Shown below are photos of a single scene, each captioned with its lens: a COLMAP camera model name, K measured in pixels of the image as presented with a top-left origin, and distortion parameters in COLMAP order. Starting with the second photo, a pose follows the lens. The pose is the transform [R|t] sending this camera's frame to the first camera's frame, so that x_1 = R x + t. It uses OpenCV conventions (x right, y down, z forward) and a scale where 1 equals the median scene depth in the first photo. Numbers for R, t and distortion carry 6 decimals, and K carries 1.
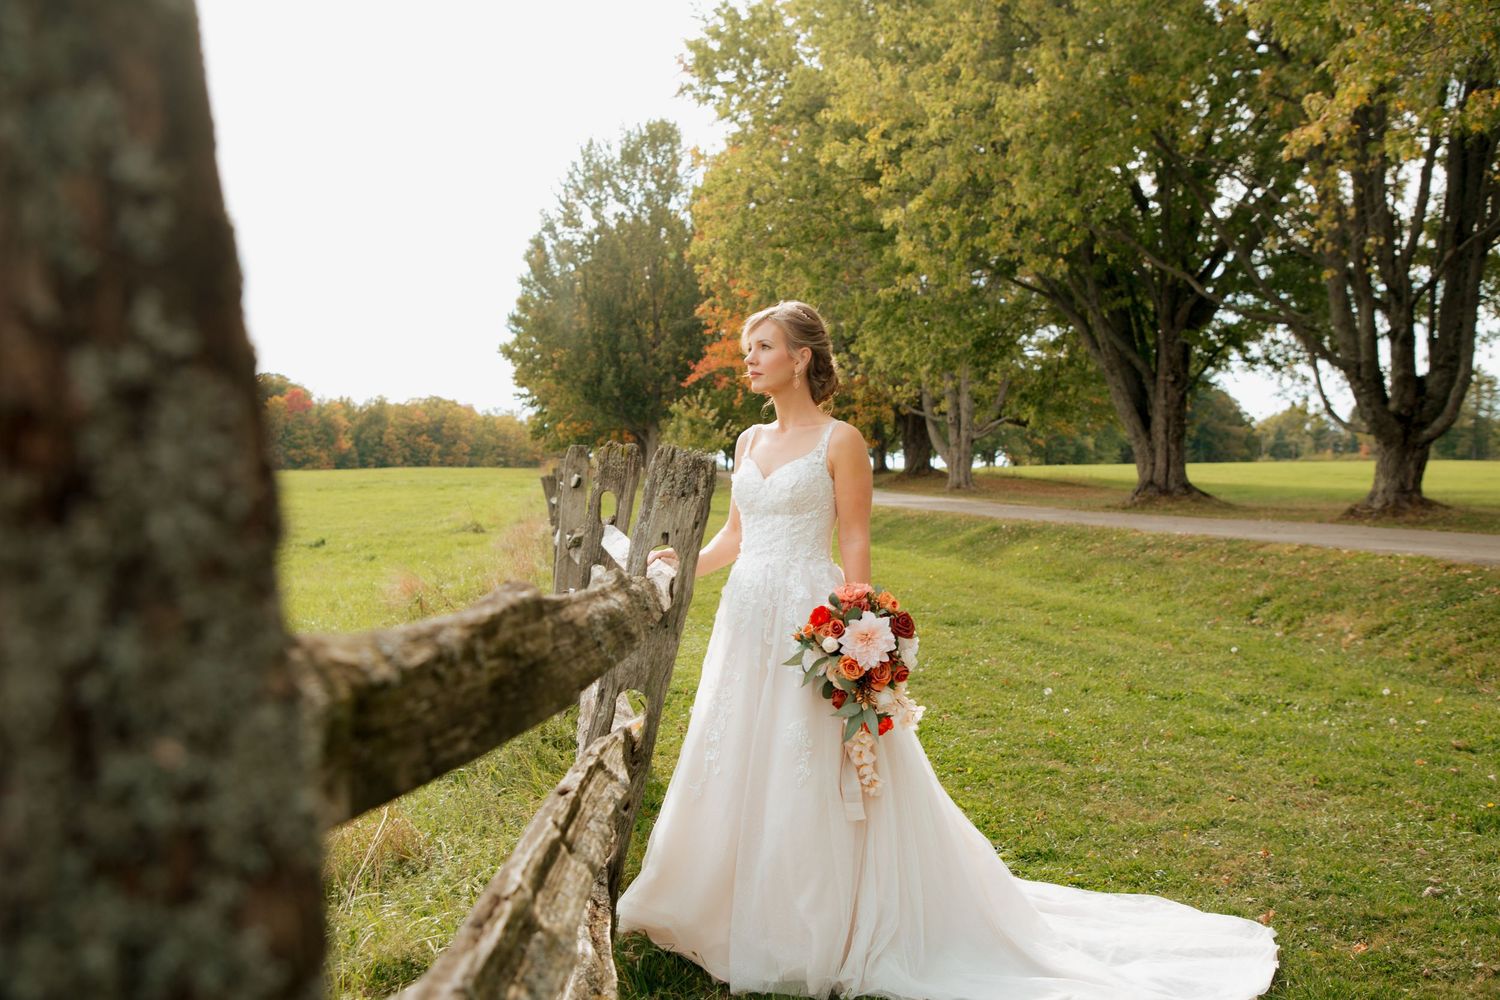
lens RADIAL K [[1608.1, 0, 774.7], [0, 1608.1, 487.7], [0, 0, 1]] dist [0.084054, 0.000000]
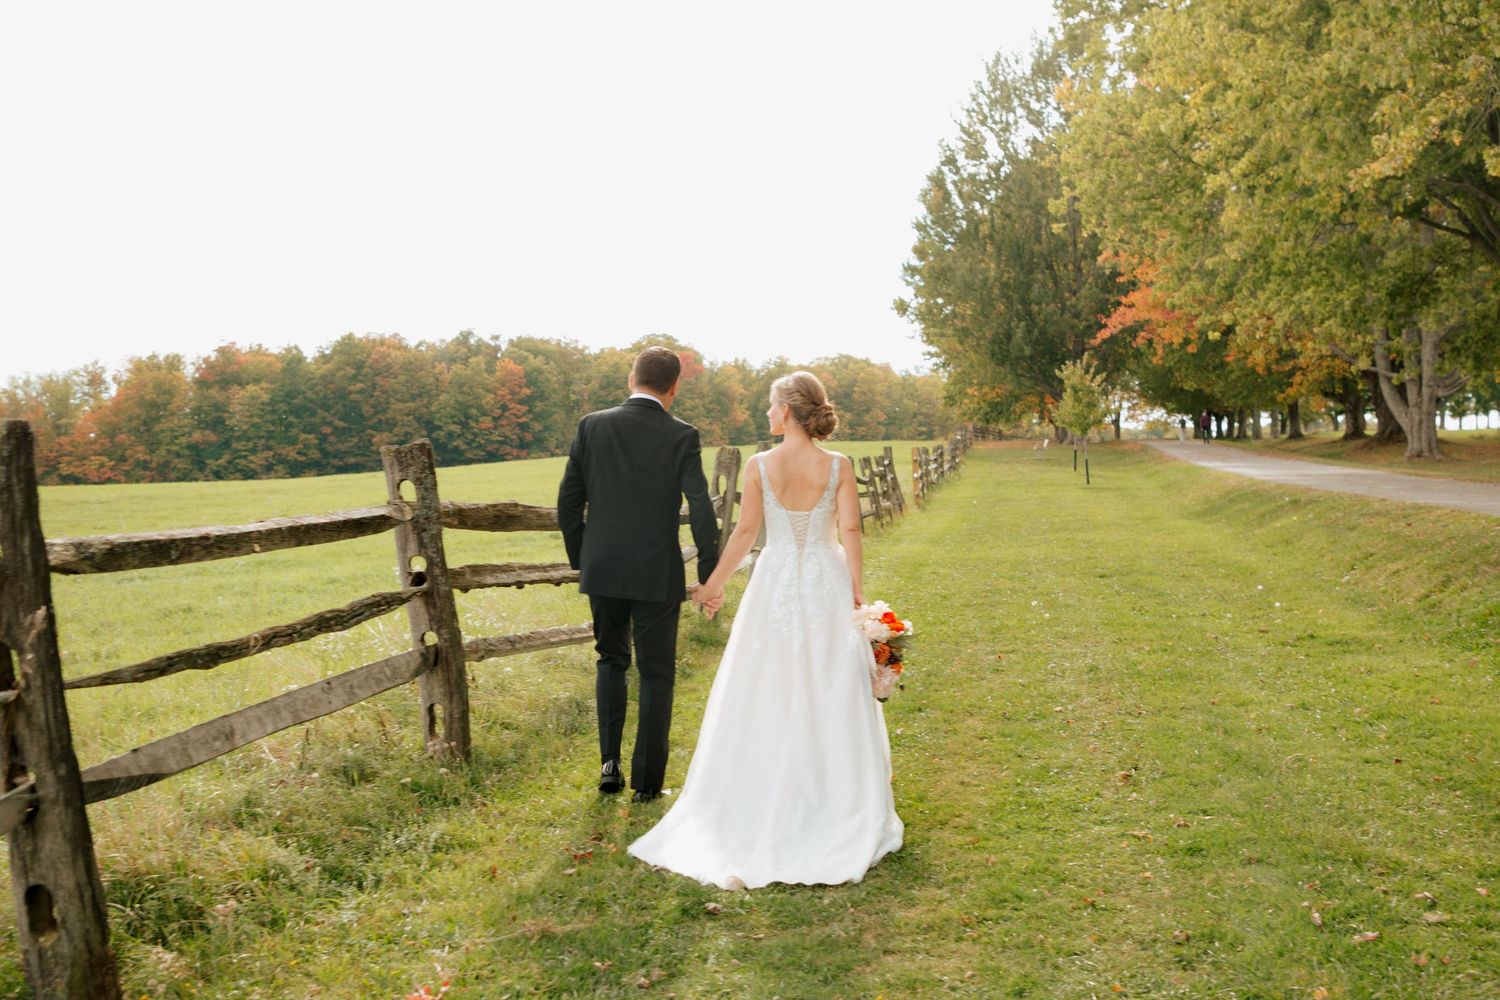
lens RADIAL K [[1965.4, 0, 768.6], [0, 1965.4, 477.1], [0, 0, 1]] dist [0.158591, 0.000000]
pose [[0.969919, -0.014466, -0.242998, 0.066432], [0.016326, 0.999851, 0.005640, -0.001038], [0.242881, -0.009438, 0.970010, -0.149309]]
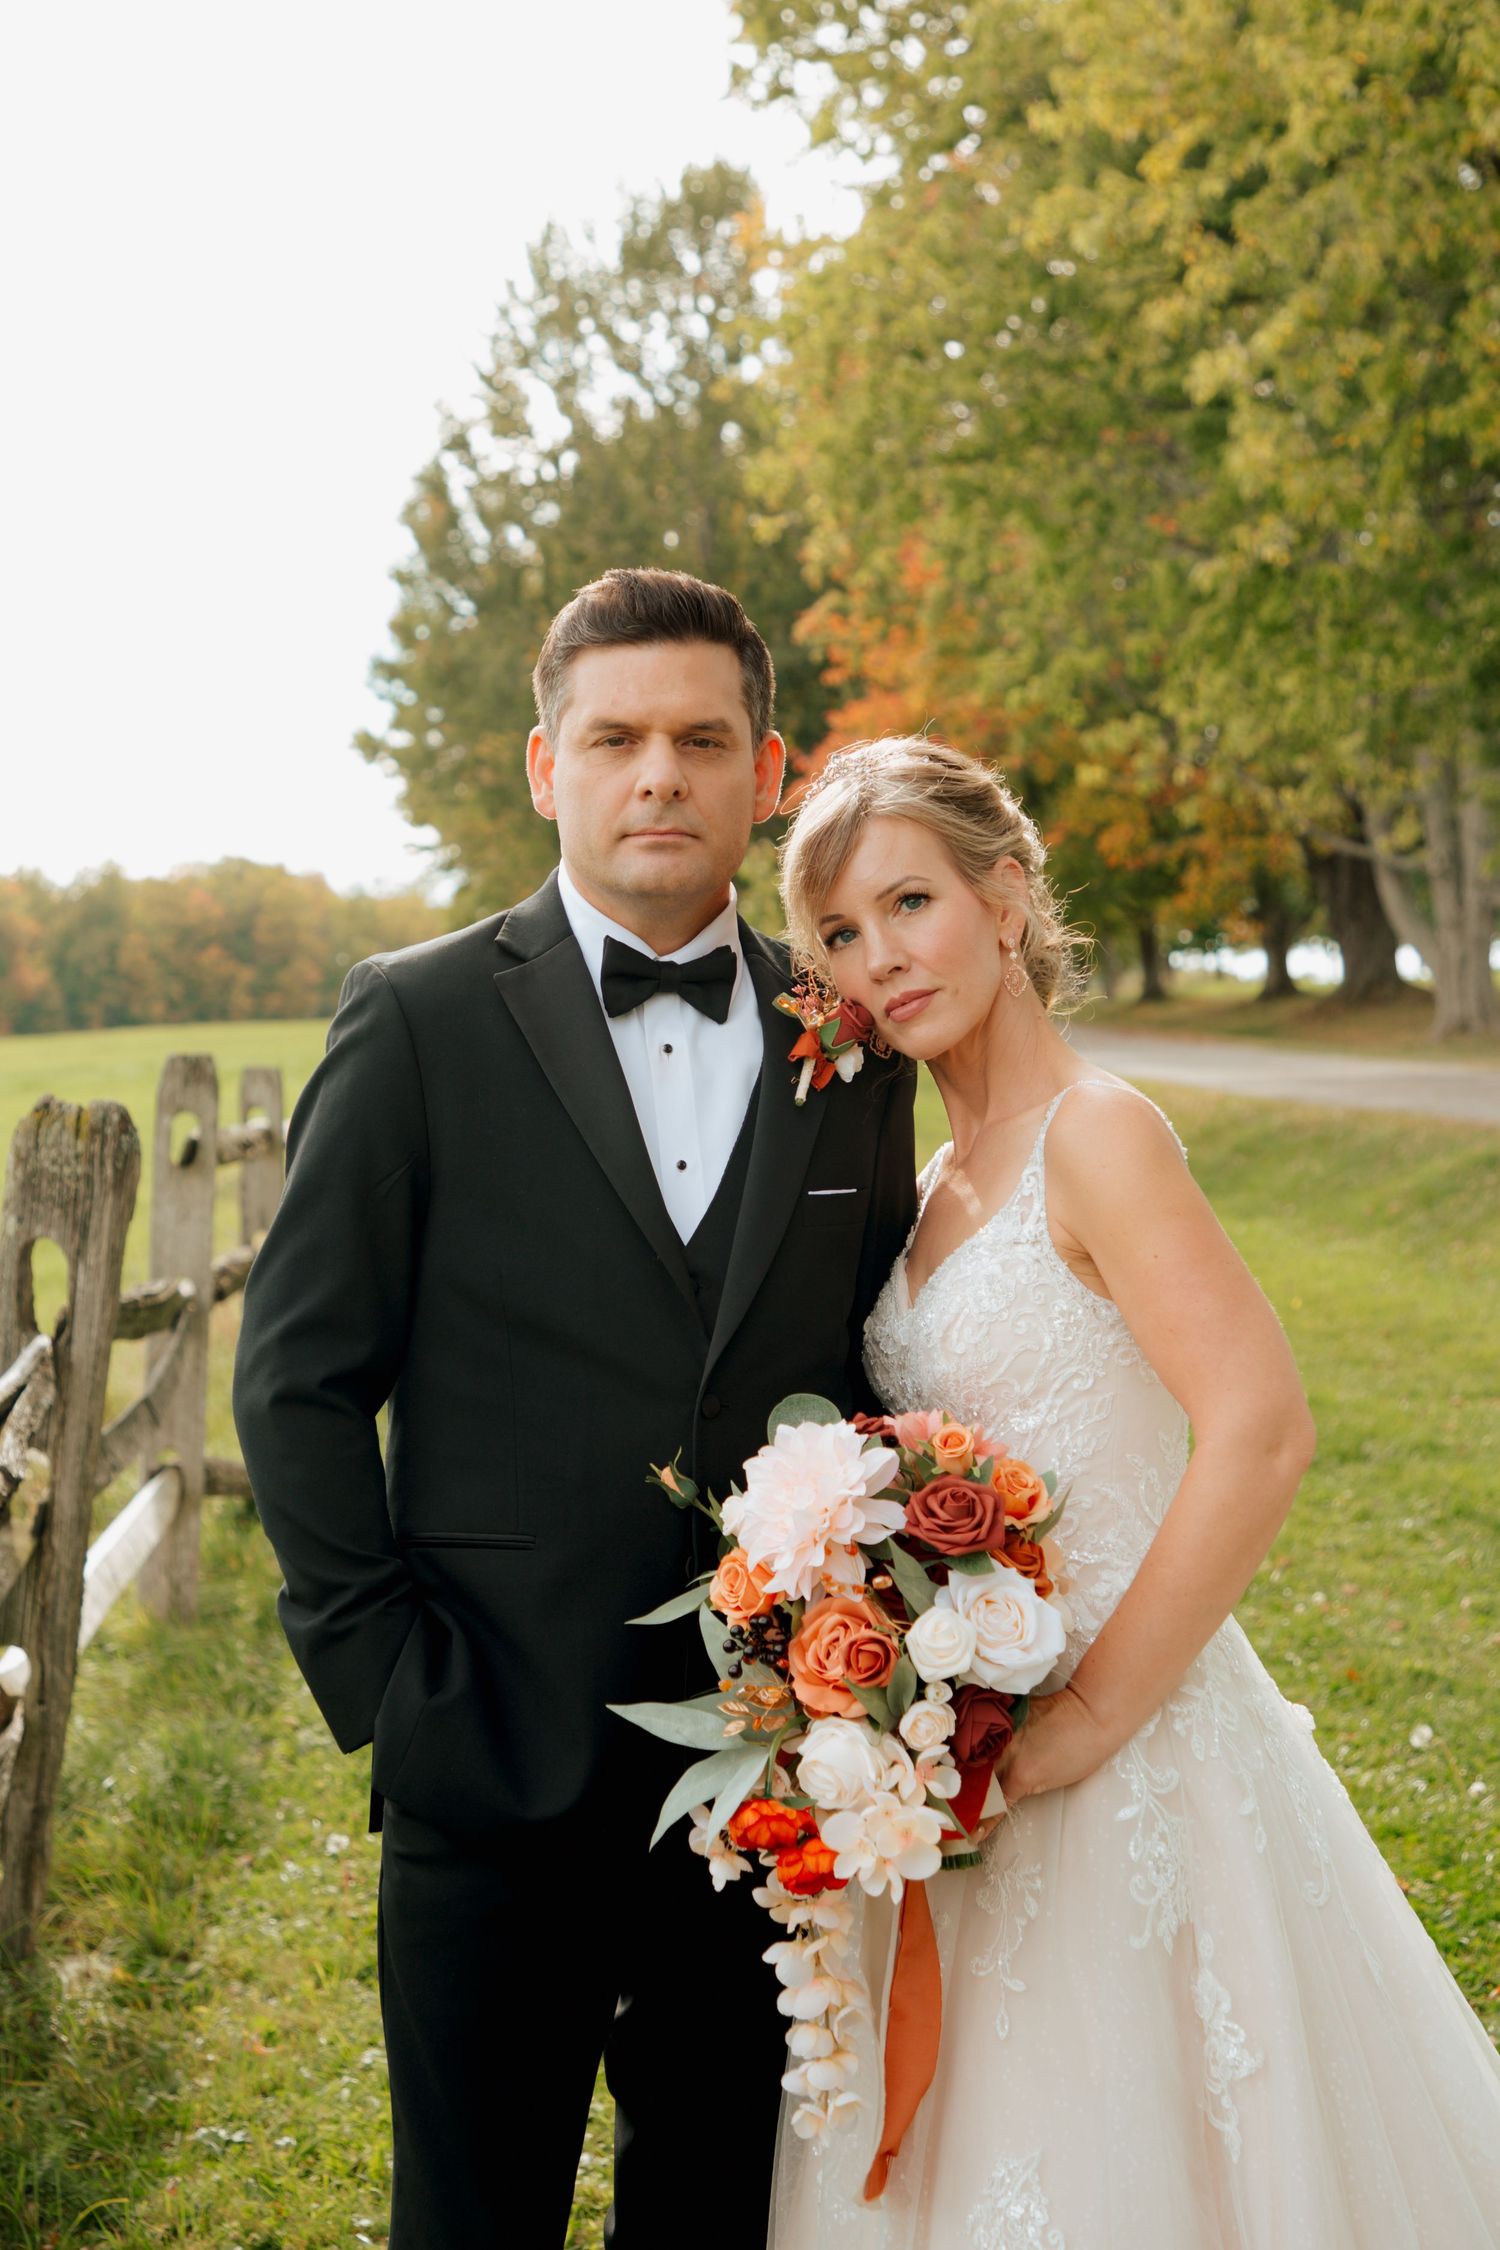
lens RADIAL K [[3829.5, 0, 654.2], [0, 3829.5, 1110.0], [0, 0, 1]] dist [0.260746, 0.000000]
pose [[0.994148, -0.038874, -0.100791, 0.016678], [0.040570, 0.999067, 0.014835, -0.004821], [0.100121, -0.018837, 0.994797, 0.026292]]
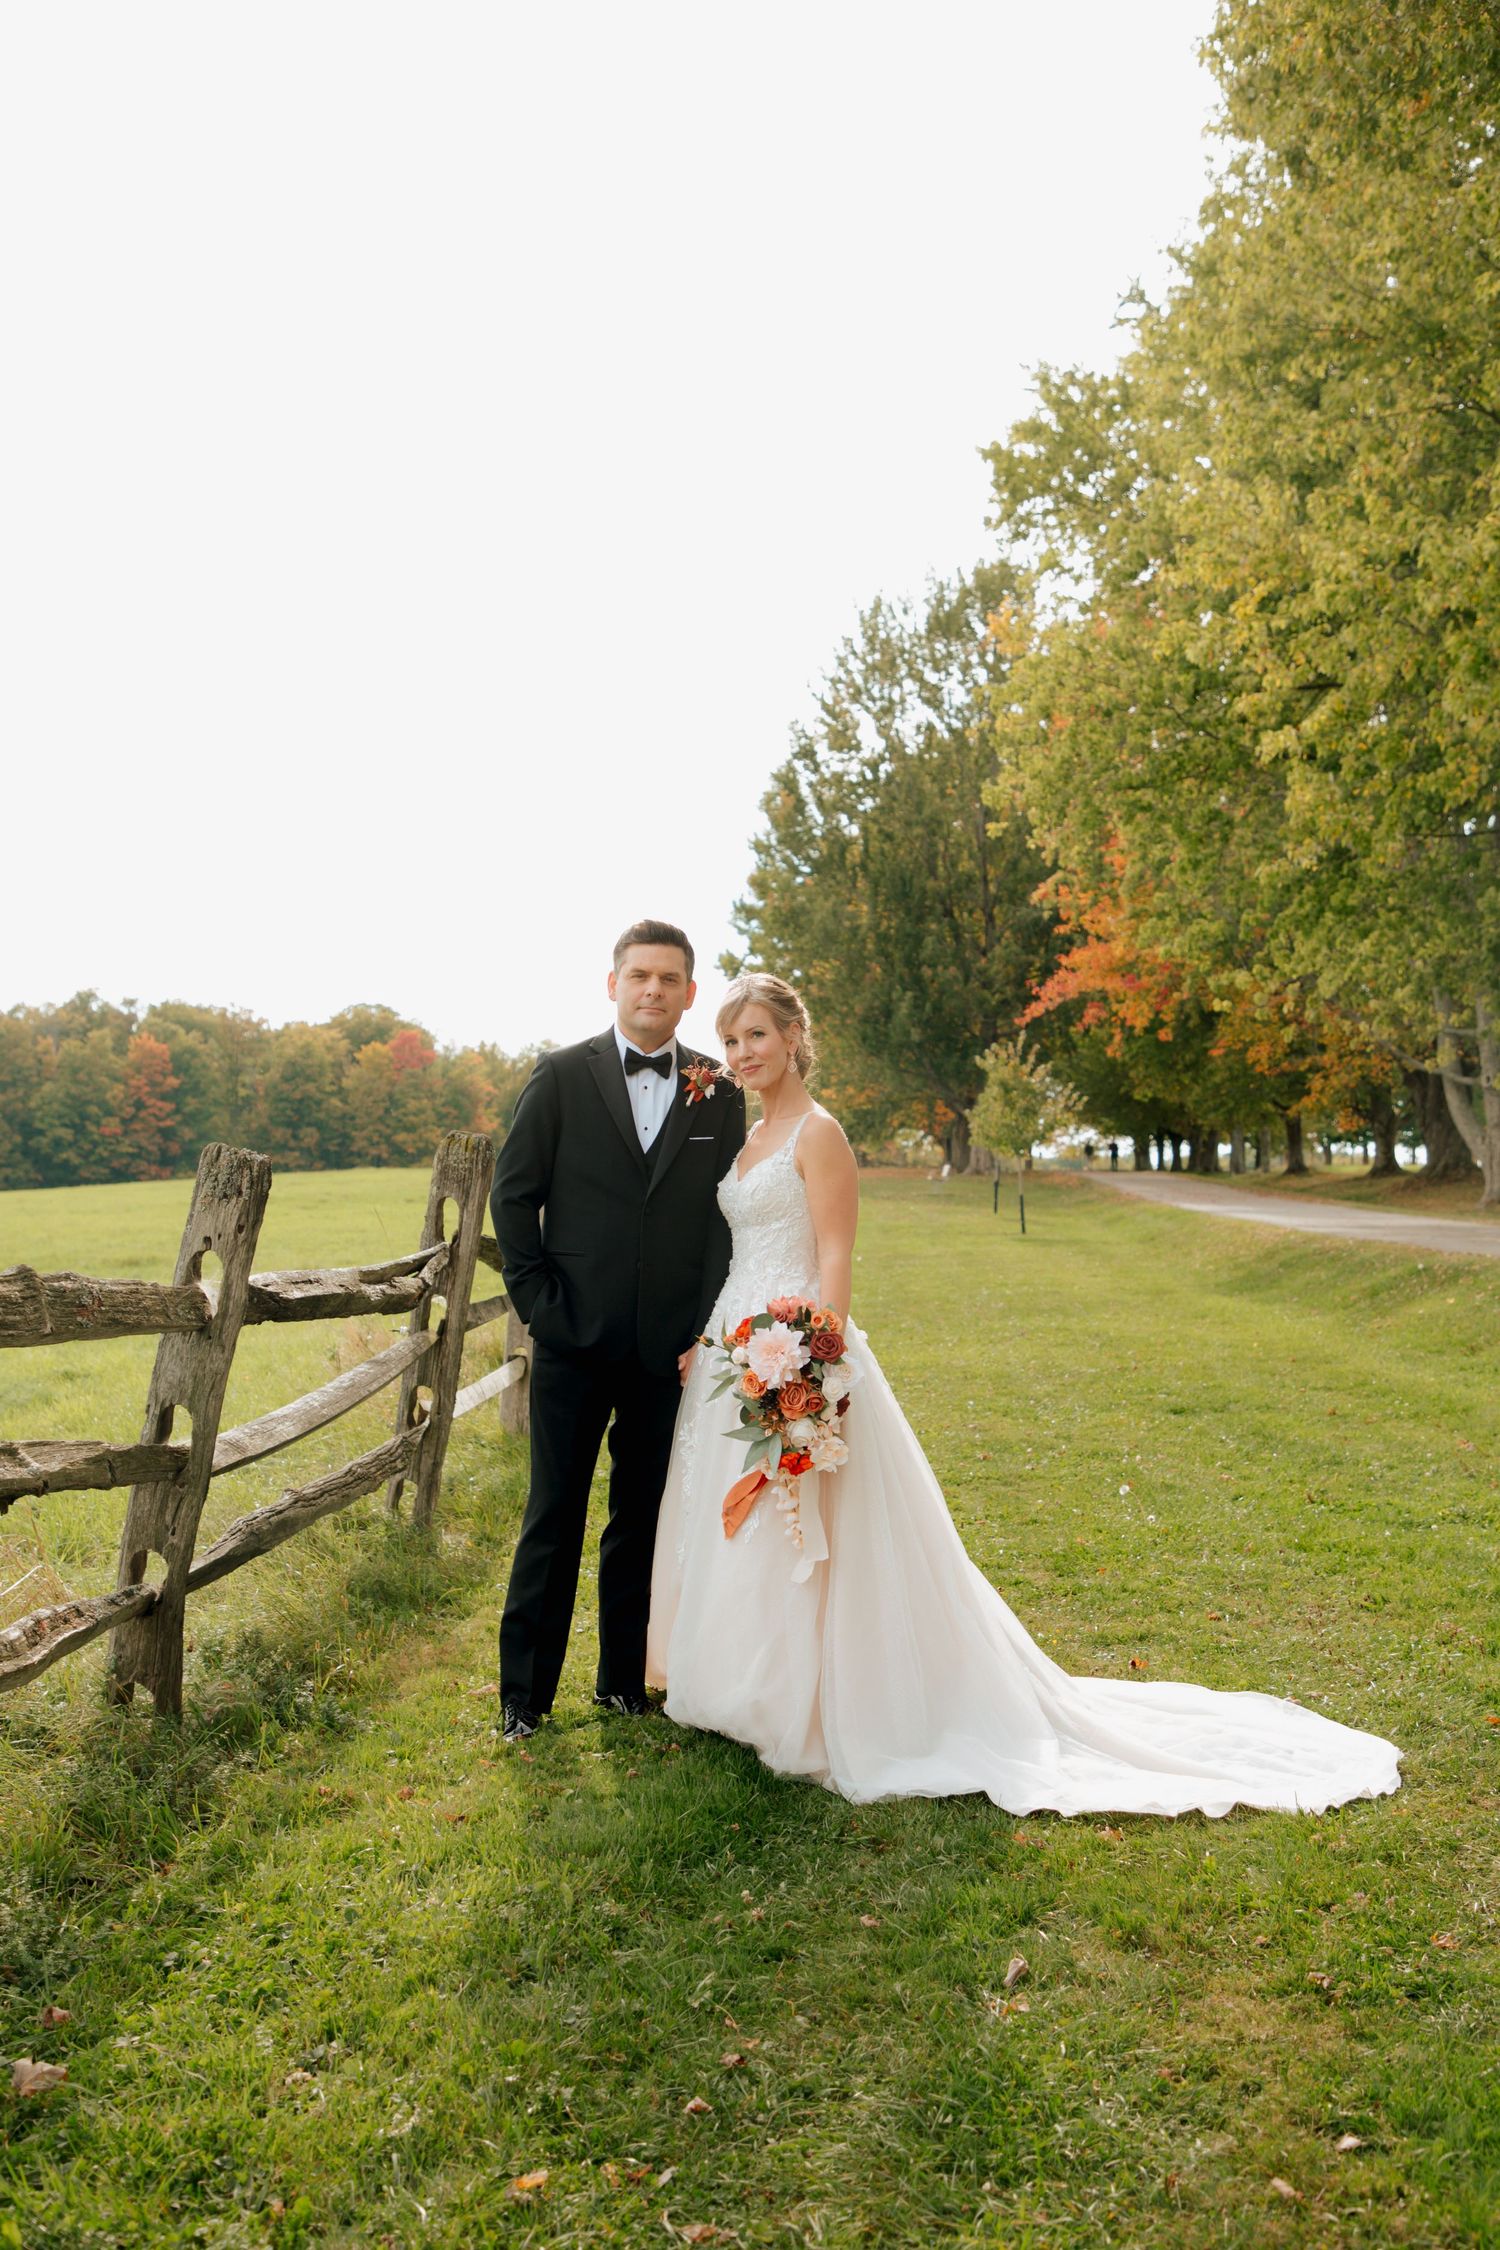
lens RADIAL K [[2834.0, 0, 743.3], [0, 2834.0, 1158.5], [0, 0, 1]] dist [0.114055, 0.000000]
pose [[0.985726, 0.001589, -0.168350, 0.037464], [-0.004041, 0.999891, -0.014224, 0.000344], [0.168309, 0.014701, 0.985625, -0.041891]]
